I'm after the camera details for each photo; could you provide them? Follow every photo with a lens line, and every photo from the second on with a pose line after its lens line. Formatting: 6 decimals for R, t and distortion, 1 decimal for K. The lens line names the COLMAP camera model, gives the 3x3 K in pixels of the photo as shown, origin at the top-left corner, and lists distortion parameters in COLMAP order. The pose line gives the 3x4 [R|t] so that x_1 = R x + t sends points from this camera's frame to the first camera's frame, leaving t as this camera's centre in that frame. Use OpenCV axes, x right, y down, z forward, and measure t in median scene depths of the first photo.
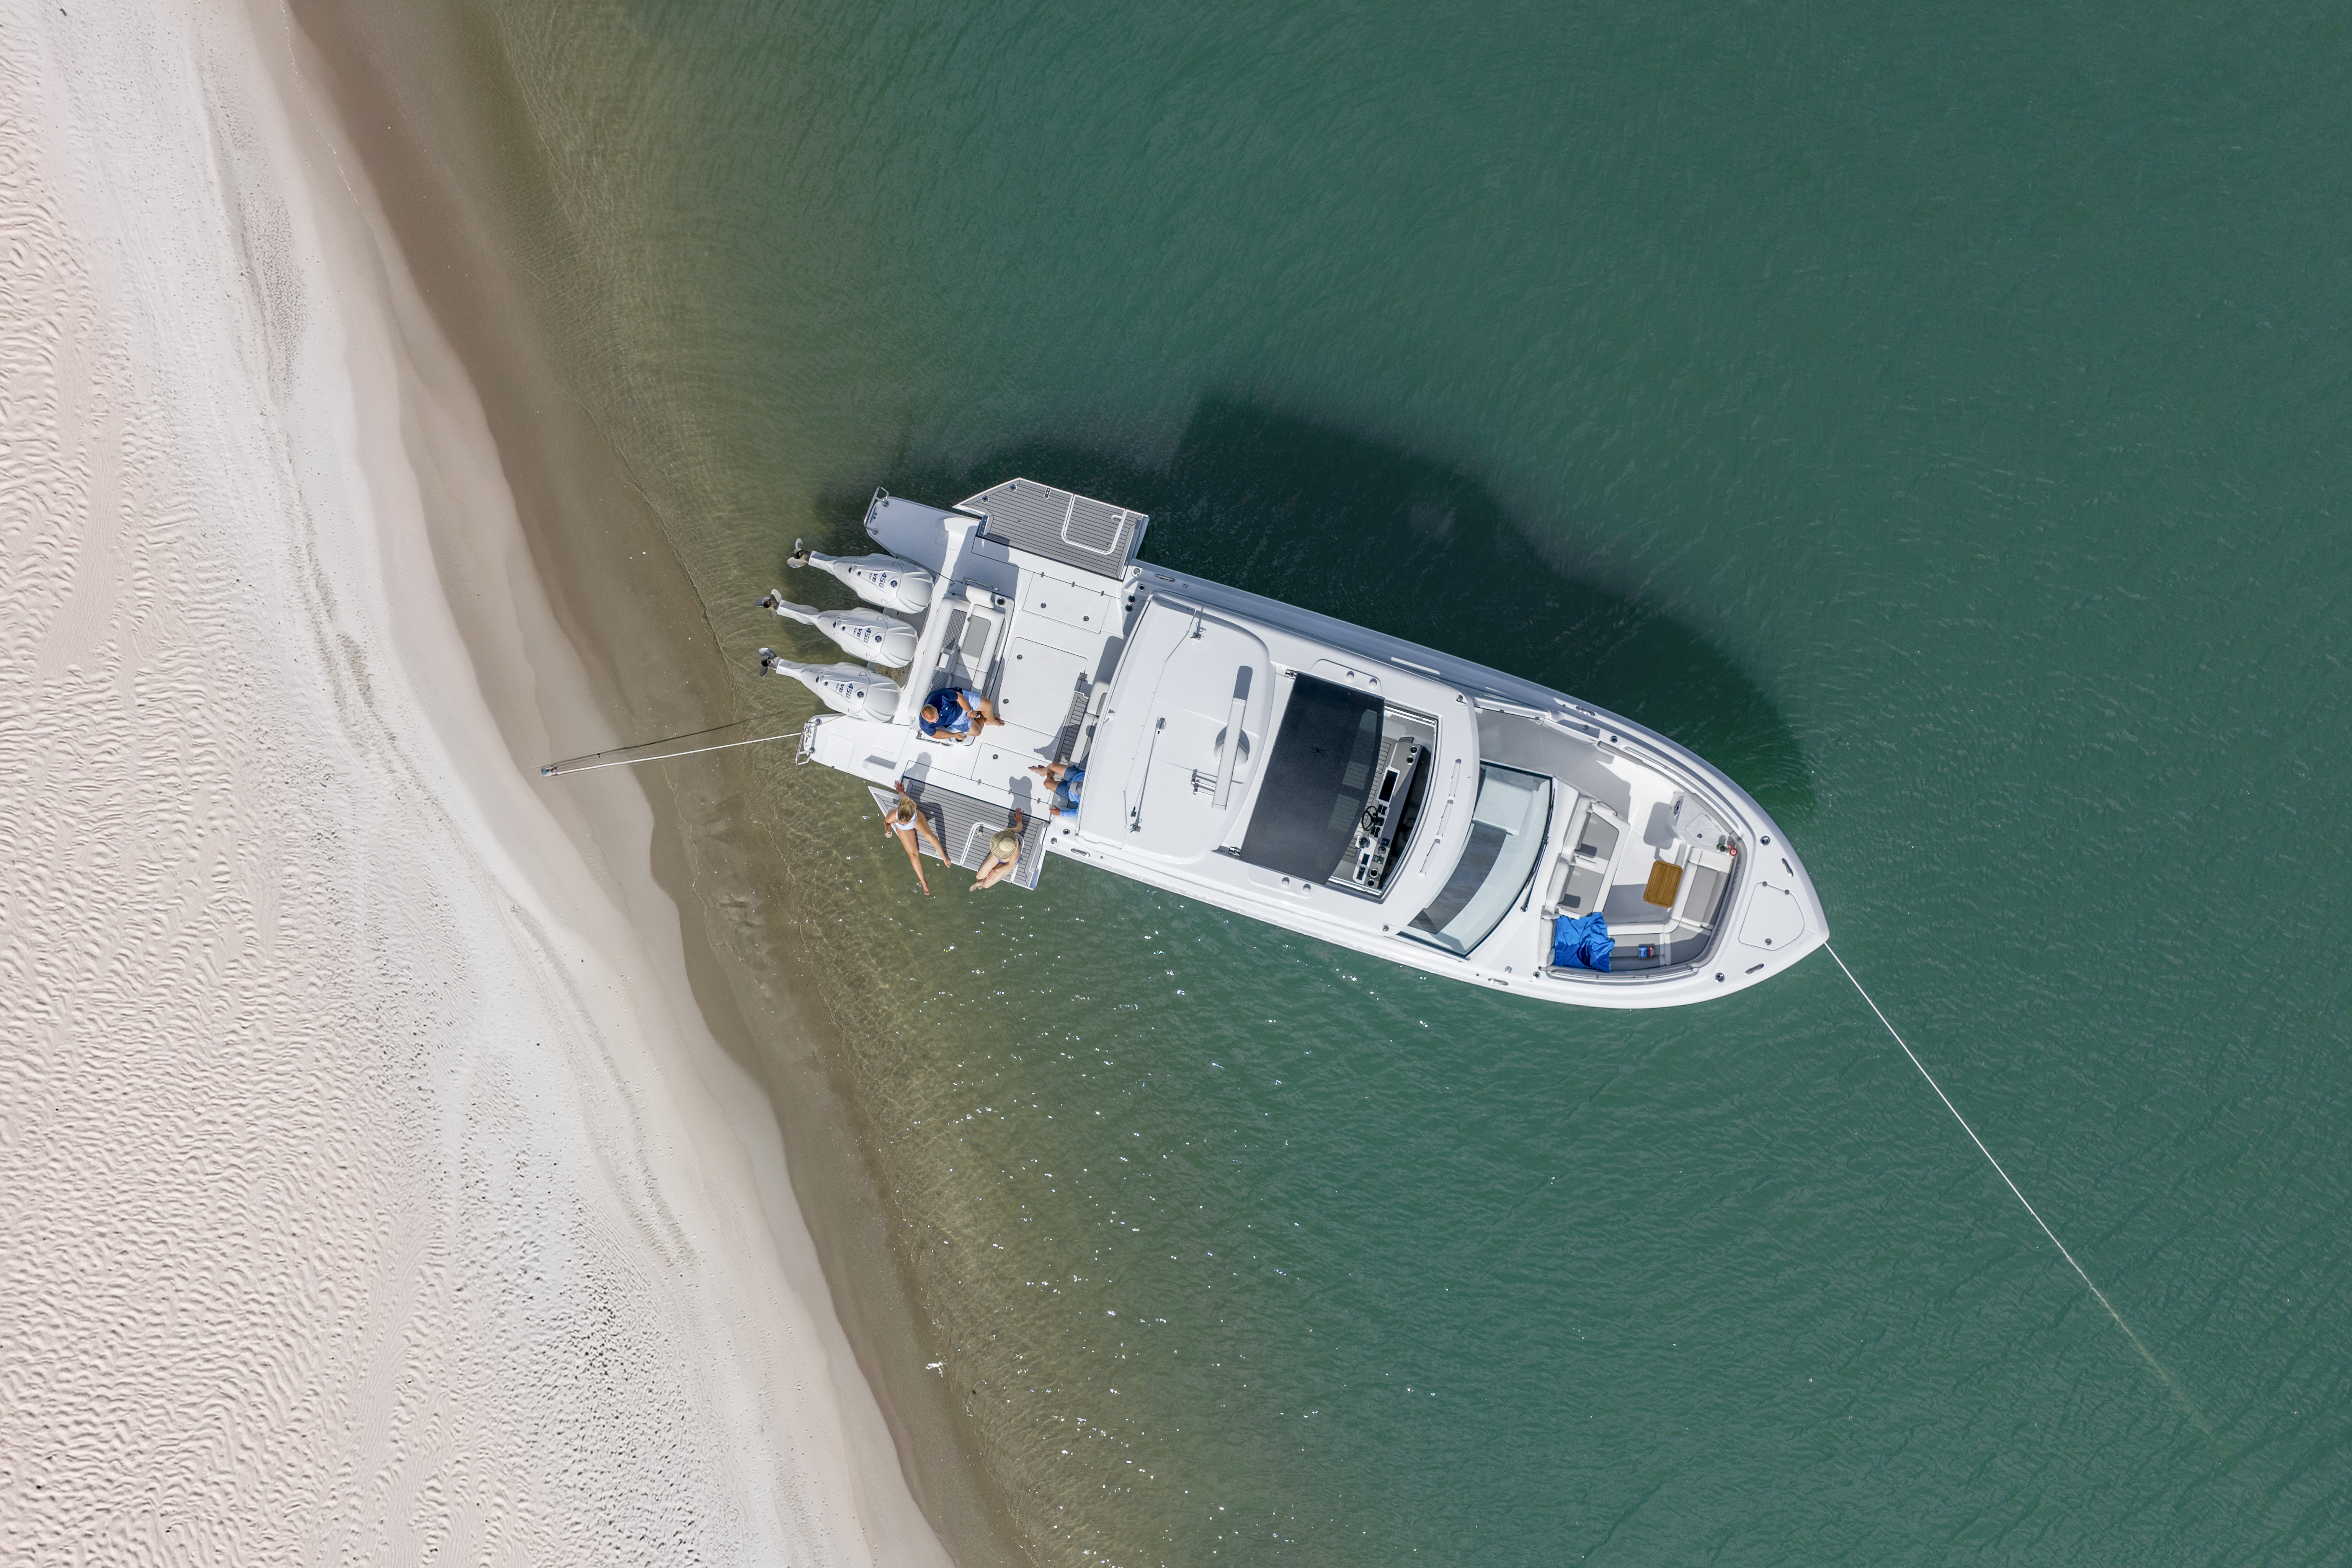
lens RADIAL K [[1900.9, 0, 1186.7], [0, 1900.9, 778.0], [0, 0, 1]] dist [0.011198, 0.000074]
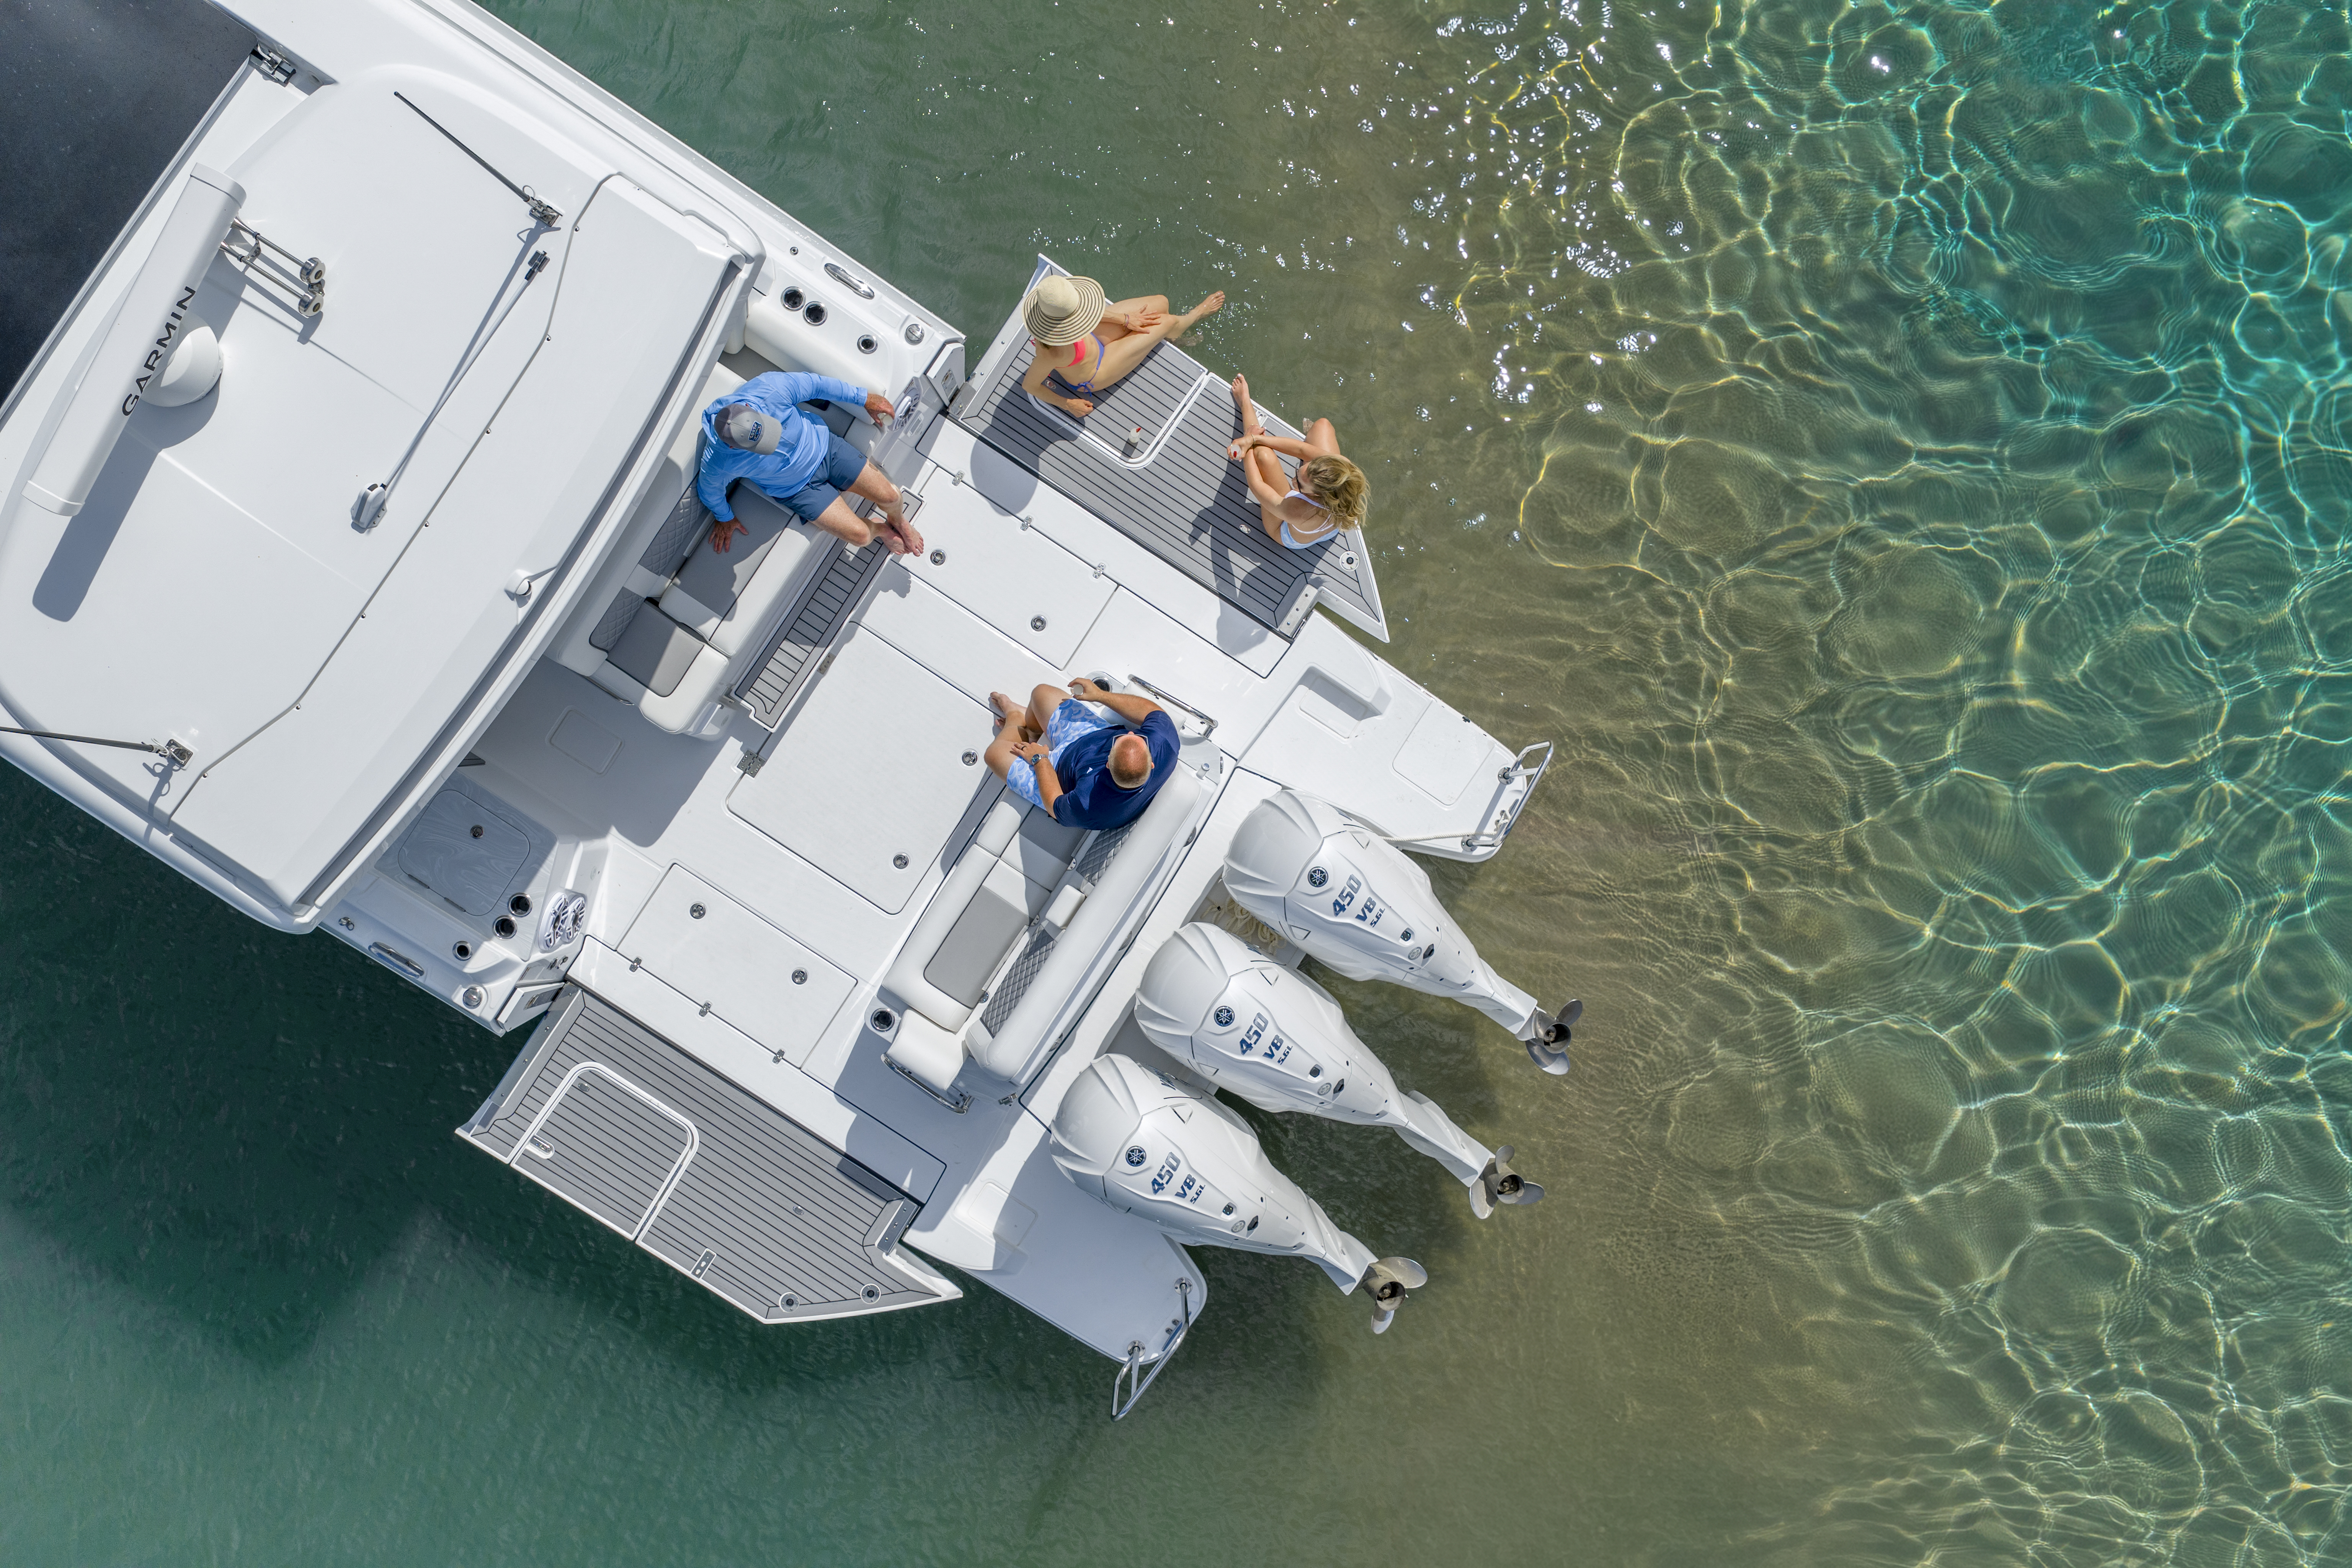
lens RADIAL K [[1900.9, 0, 1182.5], [0, 1900.9, 788.1], [0, 0, 1]] dist [0.011198, 0.000074]
pose [[-0.961881, -0.272906, 0.017527, -0.146968], [0.272387, -0.961802, -0.027237, -0.024947], [0.024290, -0.021425, 0.999475, 0.640779]]
